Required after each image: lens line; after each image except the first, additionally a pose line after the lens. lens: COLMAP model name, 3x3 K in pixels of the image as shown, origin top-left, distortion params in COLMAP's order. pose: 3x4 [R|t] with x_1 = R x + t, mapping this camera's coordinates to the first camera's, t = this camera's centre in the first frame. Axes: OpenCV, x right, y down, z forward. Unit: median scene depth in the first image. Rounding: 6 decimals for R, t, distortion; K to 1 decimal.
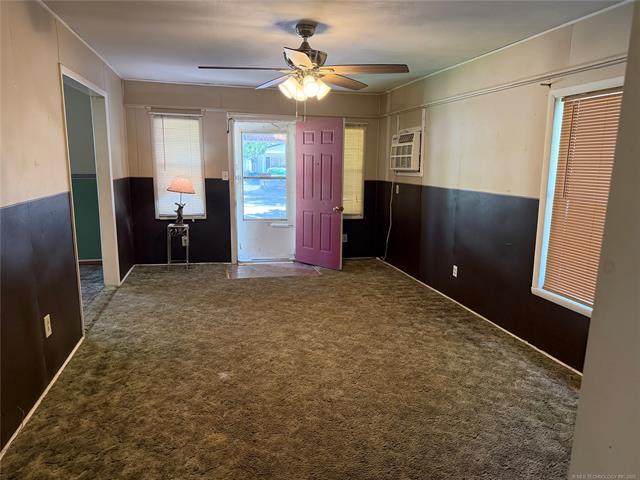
lens RADIAL K [[451.5, 0, 322.0], [0, 451.5, 236.5], [0, 0, 1]] dist [0.043582, -0.058356]
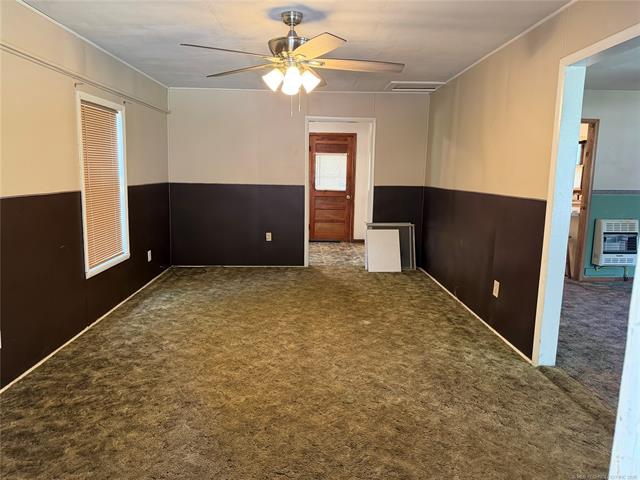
lens RADIAL K [[480.2, 0, 323.7], [0, 480.2, 236.7], [0, 0, 1]] dist [0.012209, -0.001194]
pose [[-0.980901, -0.055412, 0.186449, -0.295262], [0.003815, 0.952898, 0.303268, -0.318124], [-0.194472, 0.298187, -0.934487, 1.967772]]
